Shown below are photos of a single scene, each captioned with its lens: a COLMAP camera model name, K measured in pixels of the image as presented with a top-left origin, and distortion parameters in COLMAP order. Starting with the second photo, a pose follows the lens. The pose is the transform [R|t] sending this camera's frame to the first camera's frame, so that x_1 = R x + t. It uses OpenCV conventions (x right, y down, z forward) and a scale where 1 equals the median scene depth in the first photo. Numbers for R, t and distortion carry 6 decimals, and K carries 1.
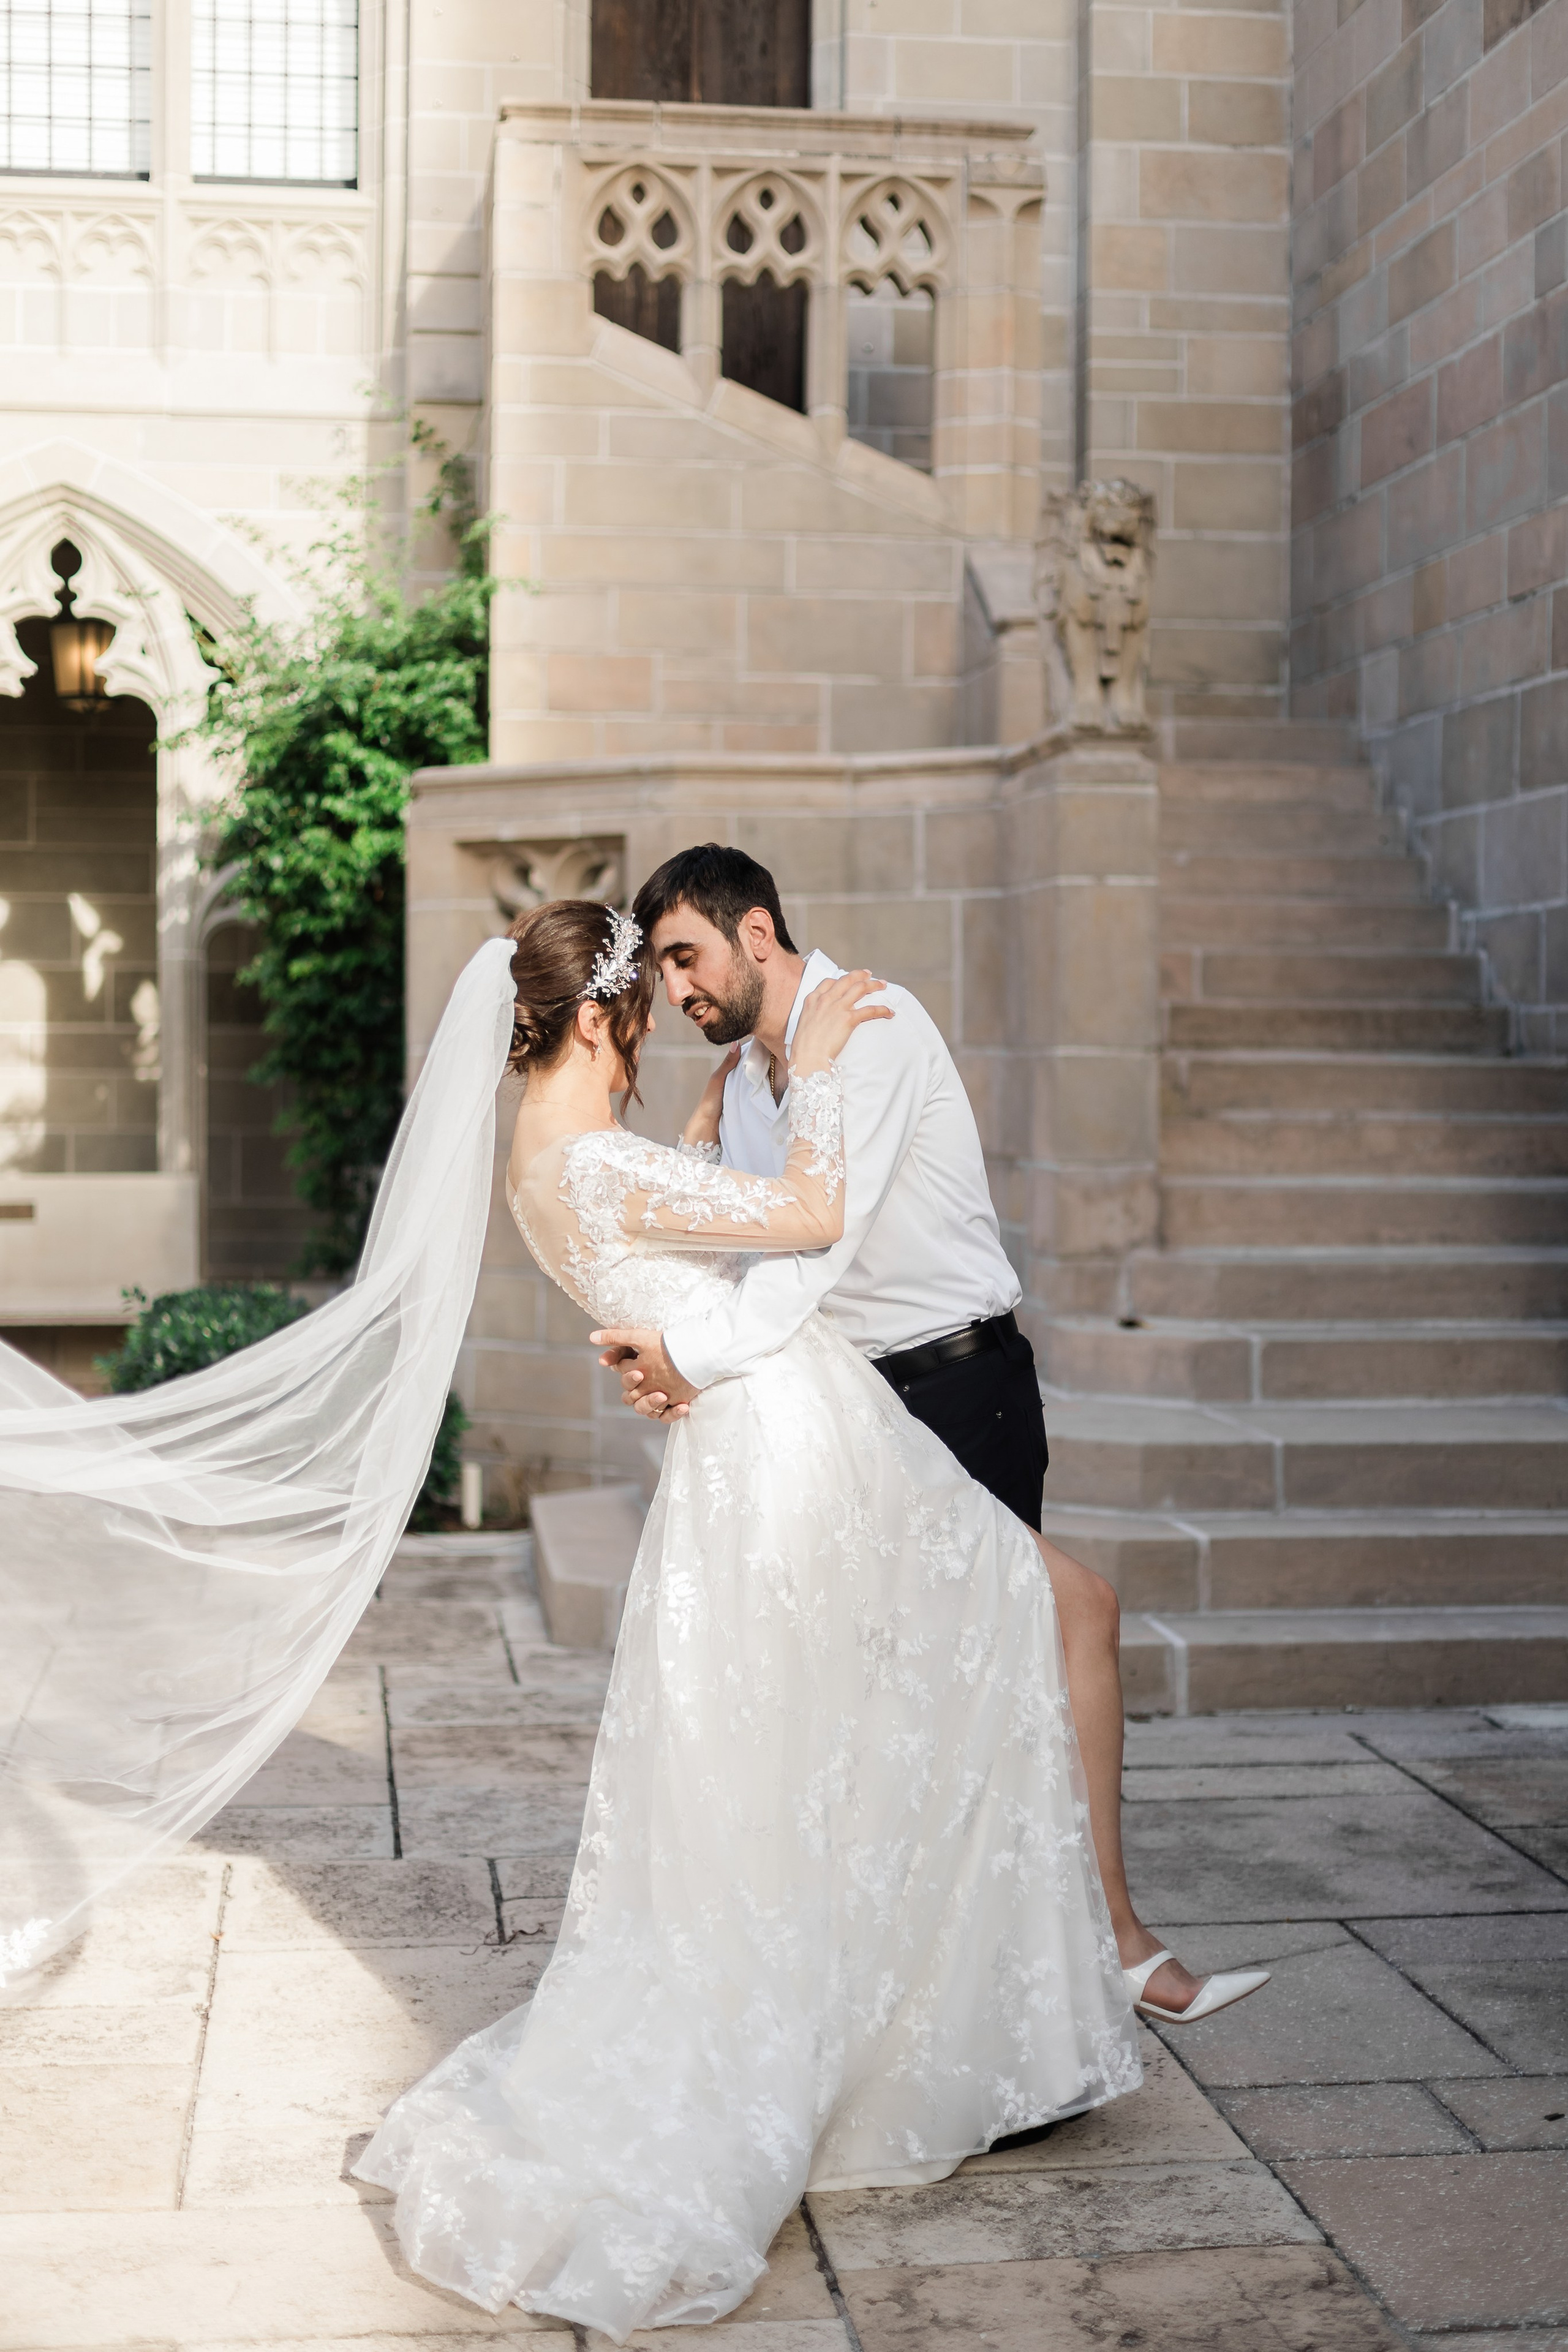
lens RADIAL K [[3531.7, 0, 825.7], [0, 3531.7, 1129.2], [0, 0, 1]] dist [0.000053, -0.045314]
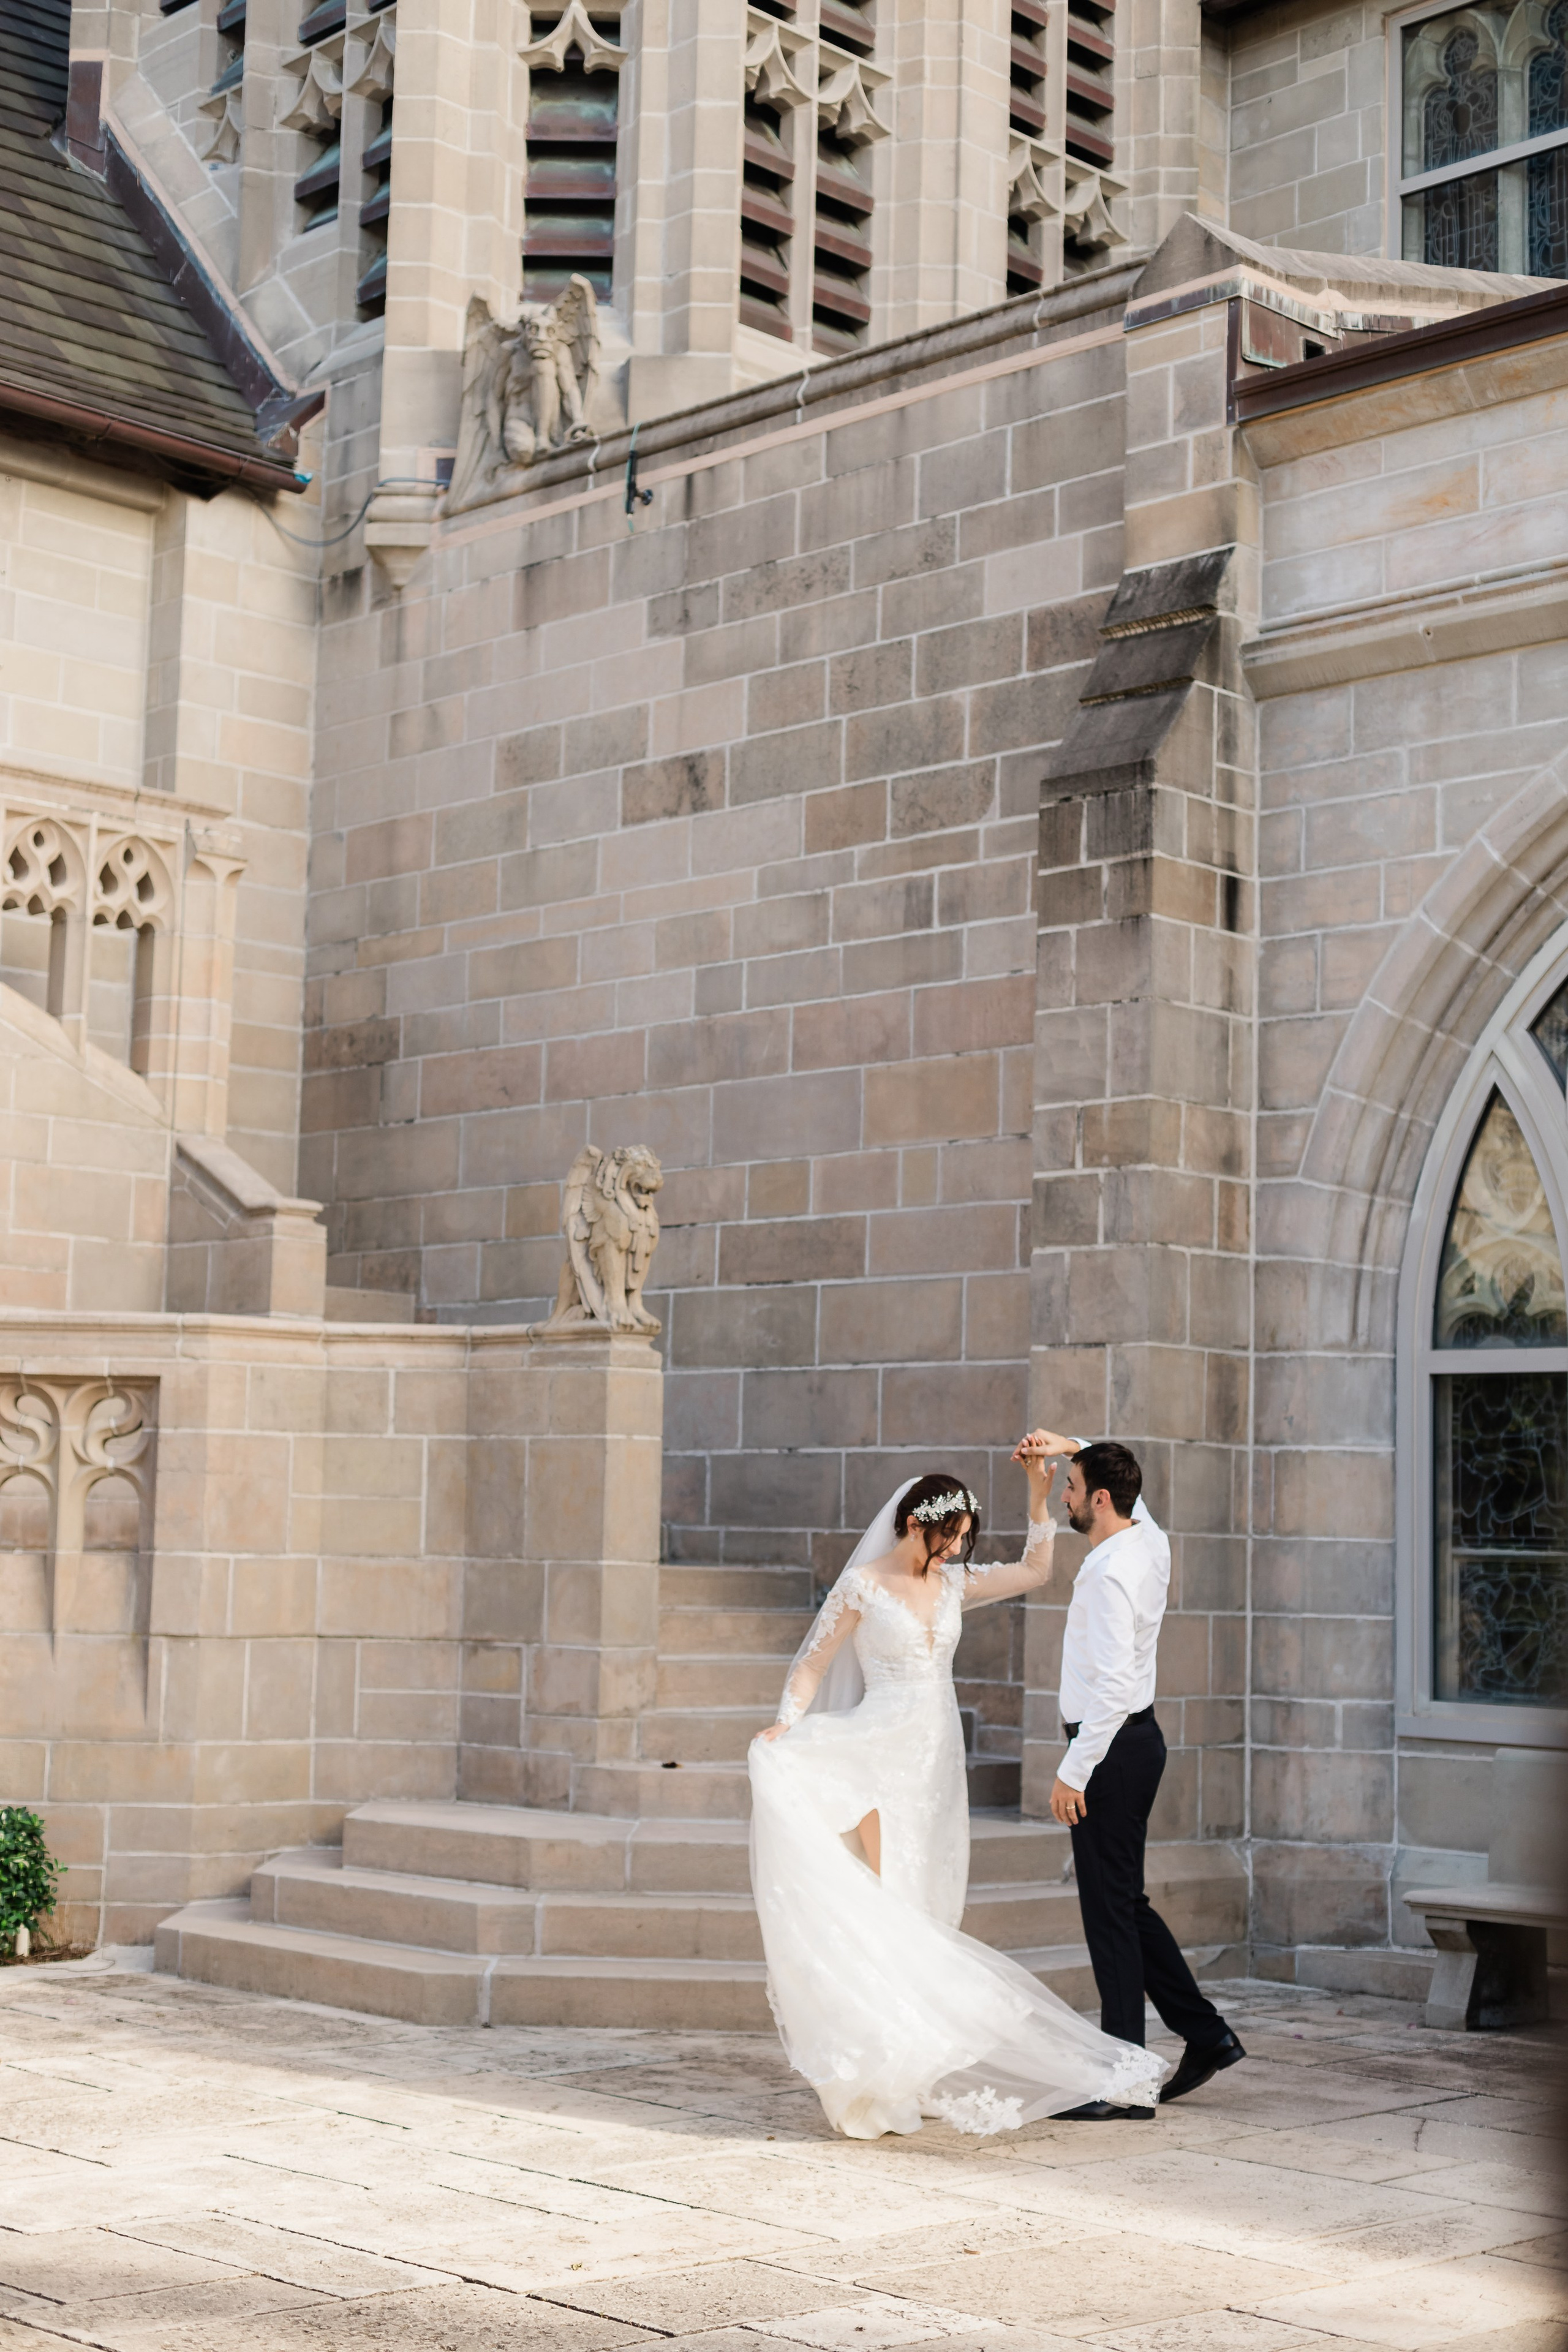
lens RADIAL K [[3359.3, 0, 786.4], [0, 3359.3, 1166.5], [0, 0, 1]] dist [0.019495, -0.127124]
pose [[0.802117, 0.080502, 0.591716, -0.488014], [-0.005850, 0.991884, -0.127014, -0.007051], [-0.597138, 0.098418, 0.796078, -0.061440]]
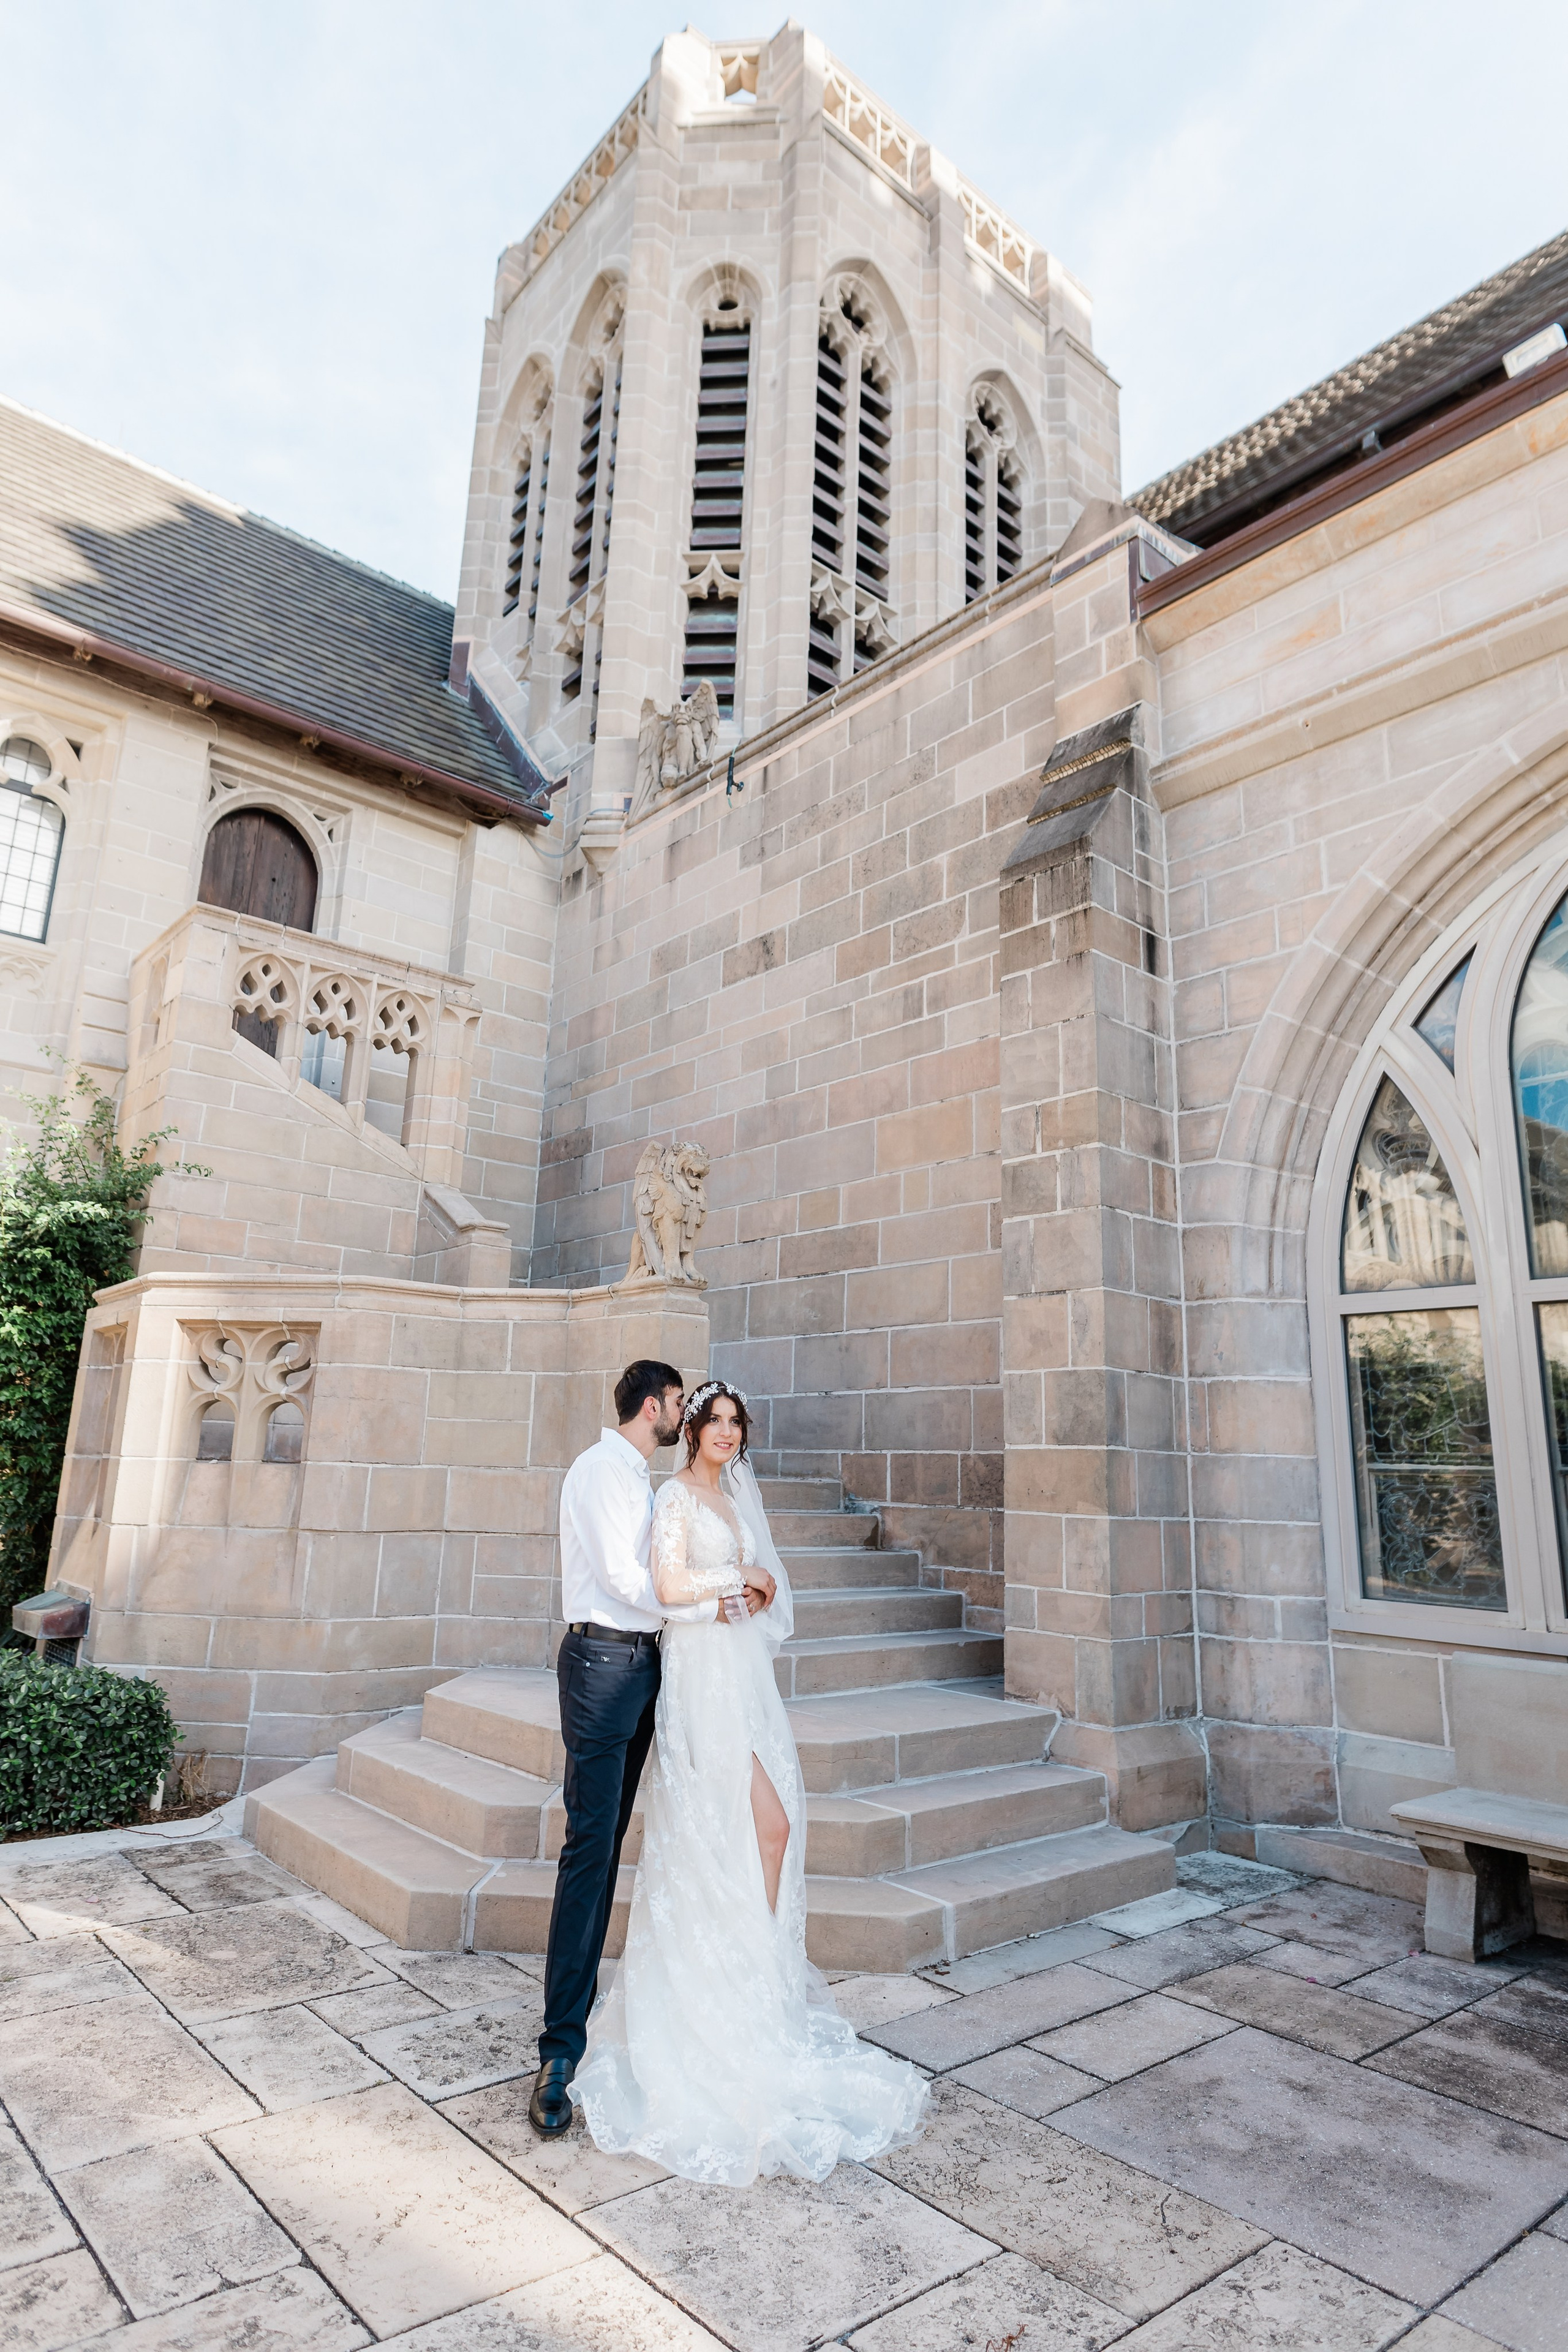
lens RADIAL K [[1344.3, 0, 792.8], [0, 1344.3, 1134.9], [0, 0, 1]] dist [-0.001073, -0.001446]
pose [[0.839162, 0.151594, 0.522328, -0.173426], [-0.012328, 0.965426, -0.260386, -0.008638], [-0.543742, 0.212066, 0.812017, 0.315633]]
